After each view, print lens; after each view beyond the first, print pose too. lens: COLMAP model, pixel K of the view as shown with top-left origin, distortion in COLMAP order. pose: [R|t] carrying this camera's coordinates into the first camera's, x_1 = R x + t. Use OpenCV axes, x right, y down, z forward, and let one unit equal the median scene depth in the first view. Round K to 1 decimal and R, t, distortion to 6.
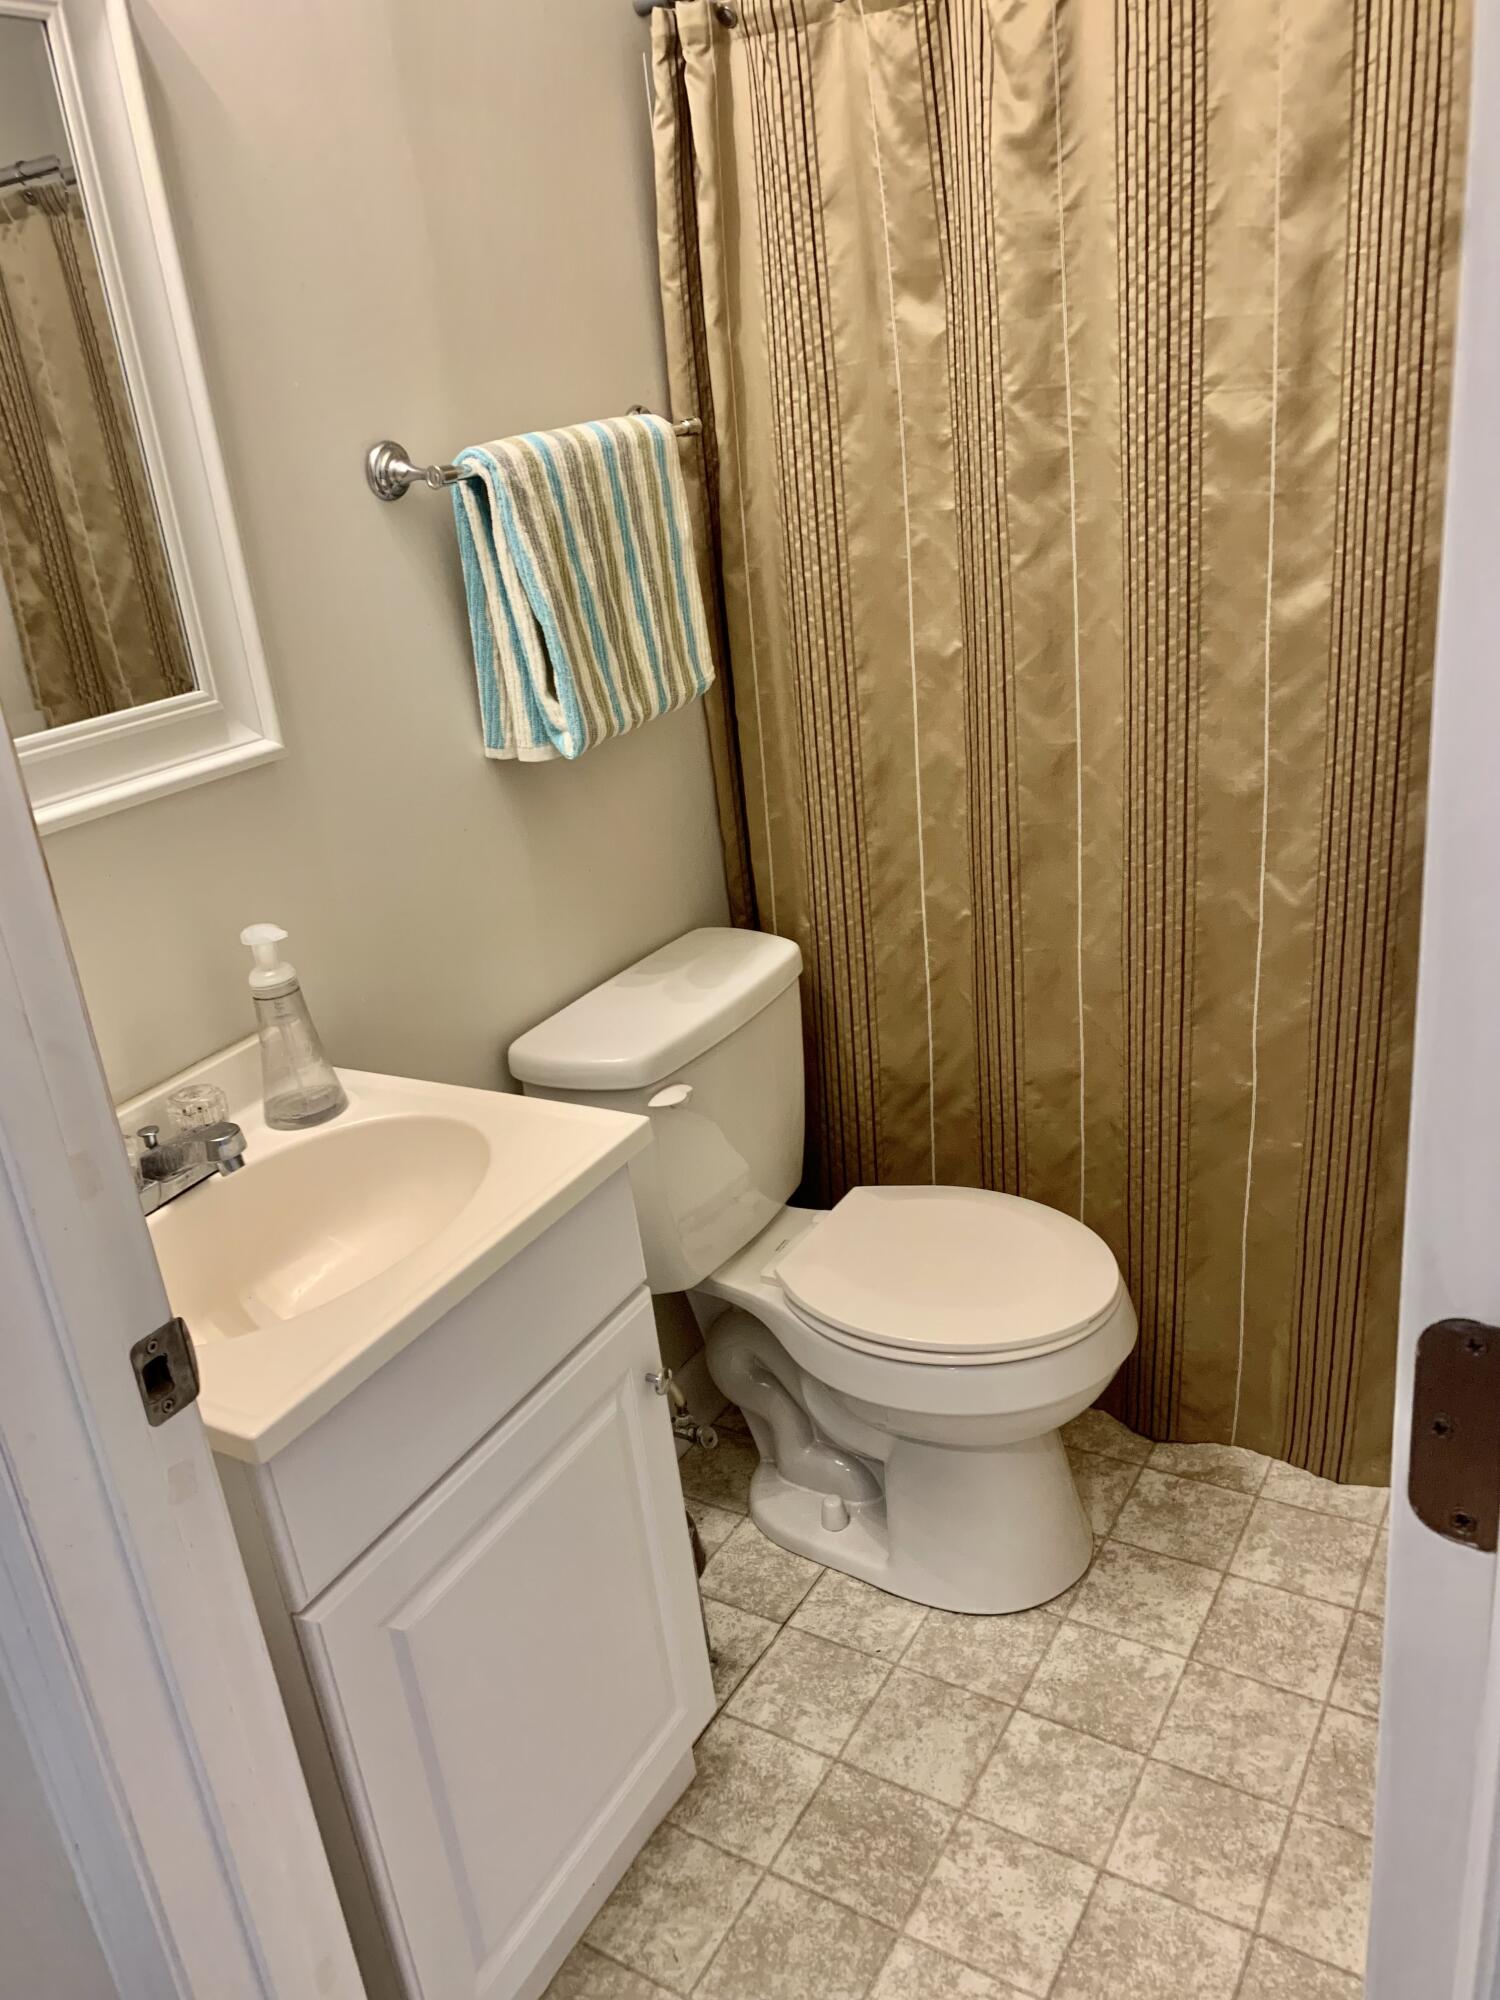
lens RADIAL K [[1530.2, 0, 741.4], [0, 1530.2, 993.9], [0, 0, 1]] dist [0.004978, 0.001381]
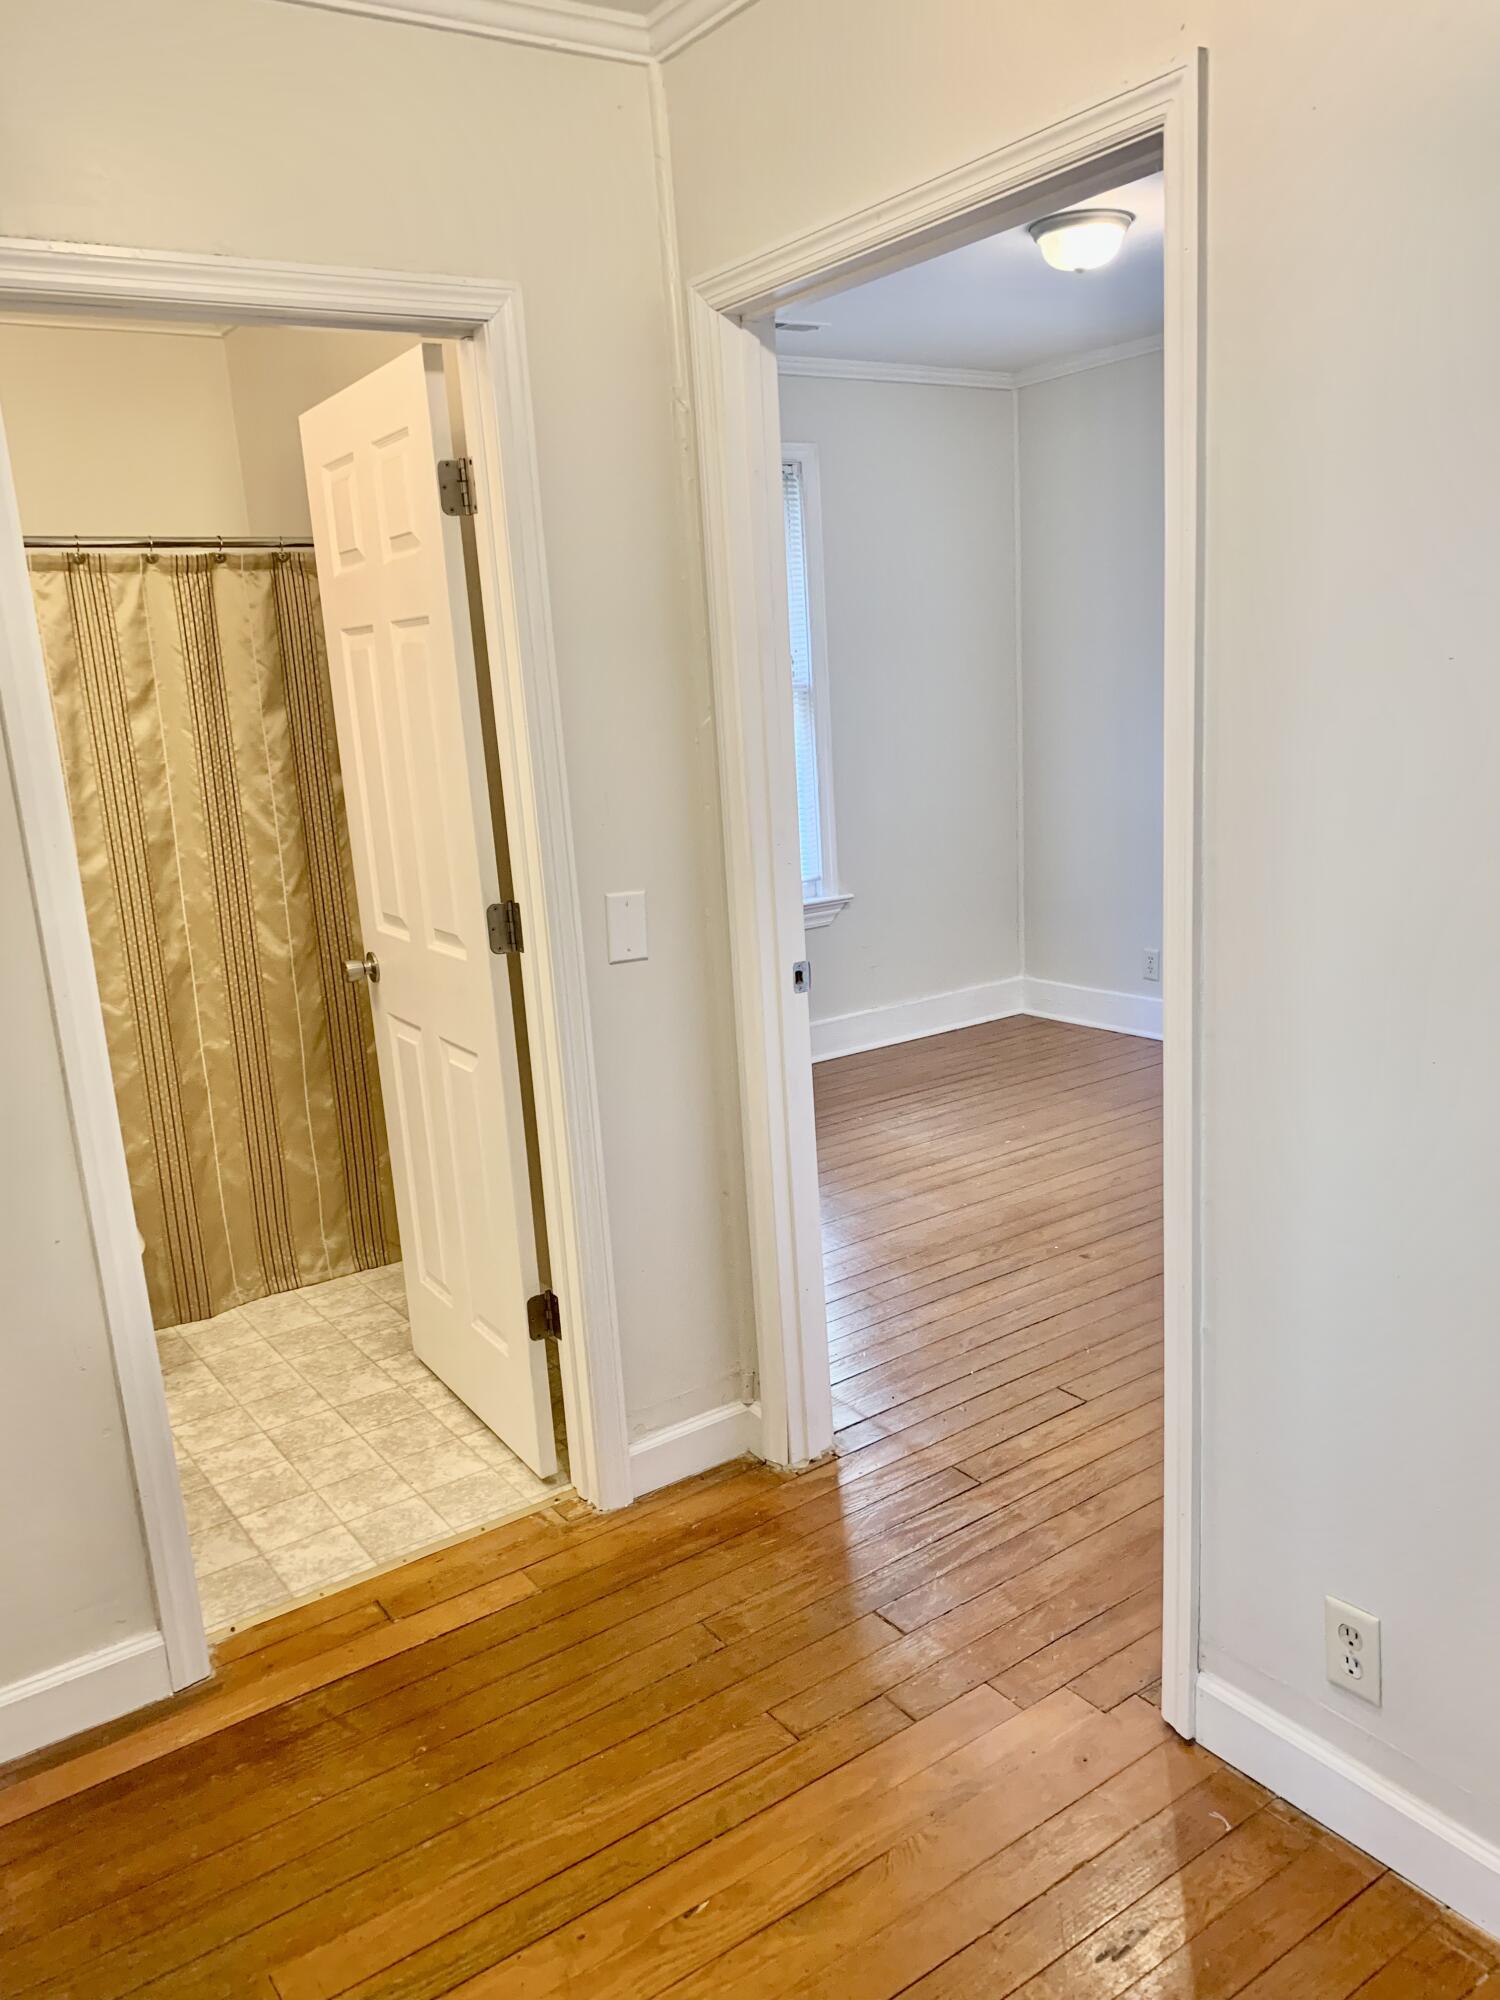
lens RADIAL K [[1530.2, 0, 741.4], [0, 1530.2, 993.9], [0, 0, 1]] dist [0.004978, 0.001381]
pose [[0.396190, -0.102739, 0.912402, -1.244067], [0.358005, 0.932355, -0.050469, 0.336834], [-0.845498, 0.346640, 0.406171, -0.542786]]
